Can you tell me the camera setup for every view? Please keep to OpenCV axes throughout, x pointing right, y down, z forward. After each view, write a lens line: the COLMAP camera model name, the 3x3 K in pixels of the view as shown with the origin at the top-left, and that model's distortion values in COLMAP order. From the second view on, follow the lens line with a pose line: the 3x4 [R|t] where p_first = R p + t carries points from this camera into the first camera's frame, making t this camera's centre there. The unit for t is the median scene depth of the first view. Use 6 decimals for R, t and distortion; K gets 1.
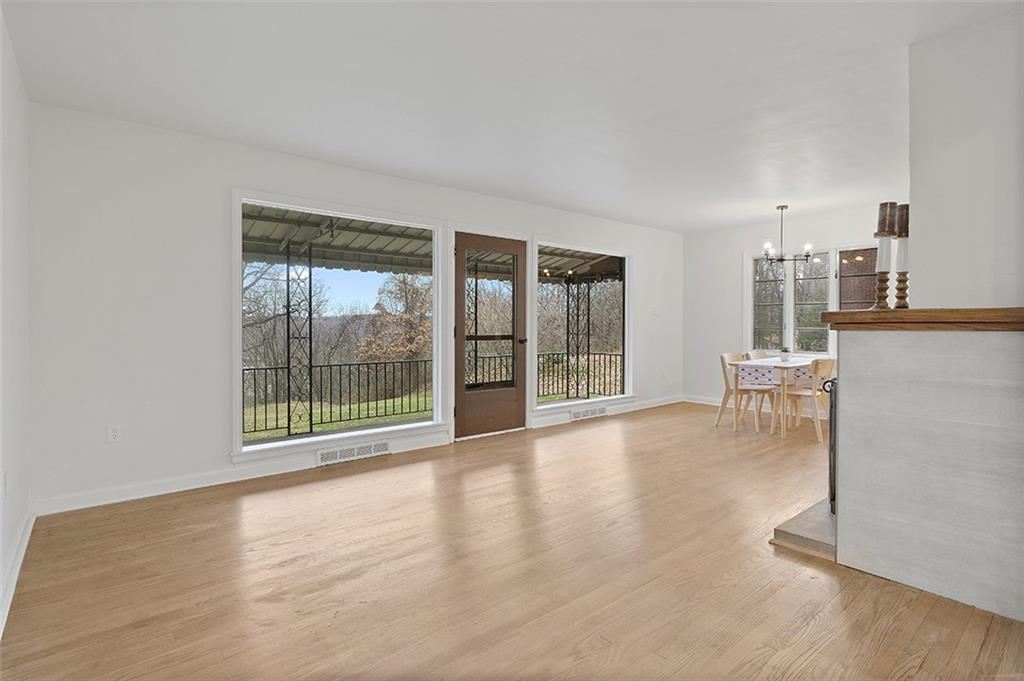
lens RADIAL K [[513.3, 0, 512.1], [0, 513.3, 330.2], [0, 0, 1]] dist [-0.001491, -0.001282]
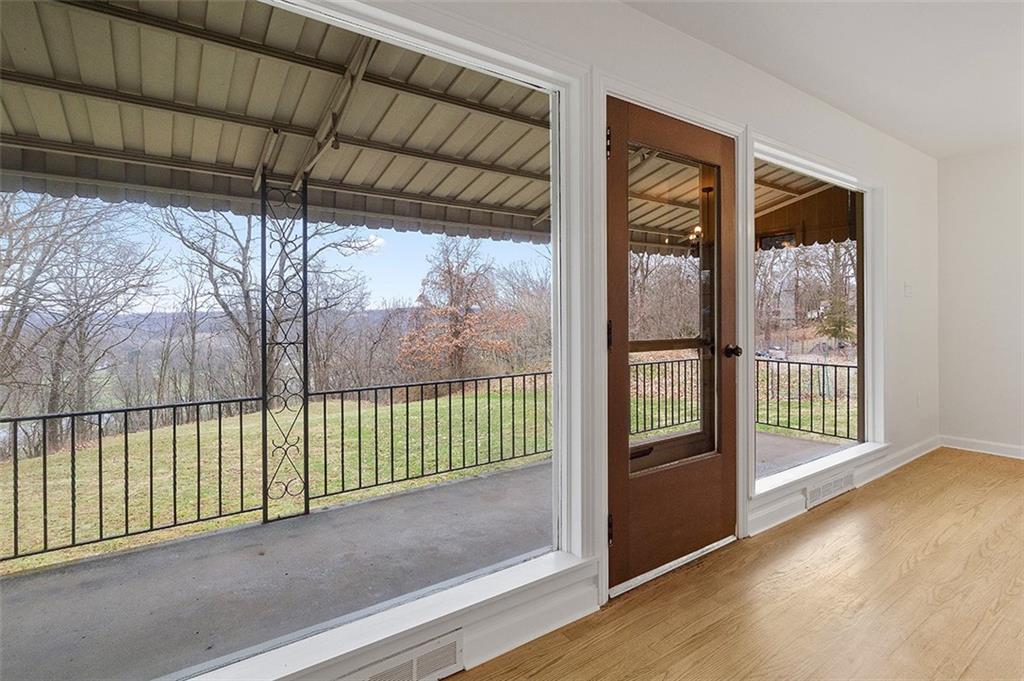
lens RADIAL K [[513.3, 0, 516.6], [0, 513.3, 319.8], [0, 0, 1]] dist [-0.001491, -0.001282]
pose [[0.997398, -0.007008, -0.071748, -0.115241], [0.006636, 0.999963, -0.005420, -0.005303], [0.071784, 0.004929, 0.997408, 0.428170]]
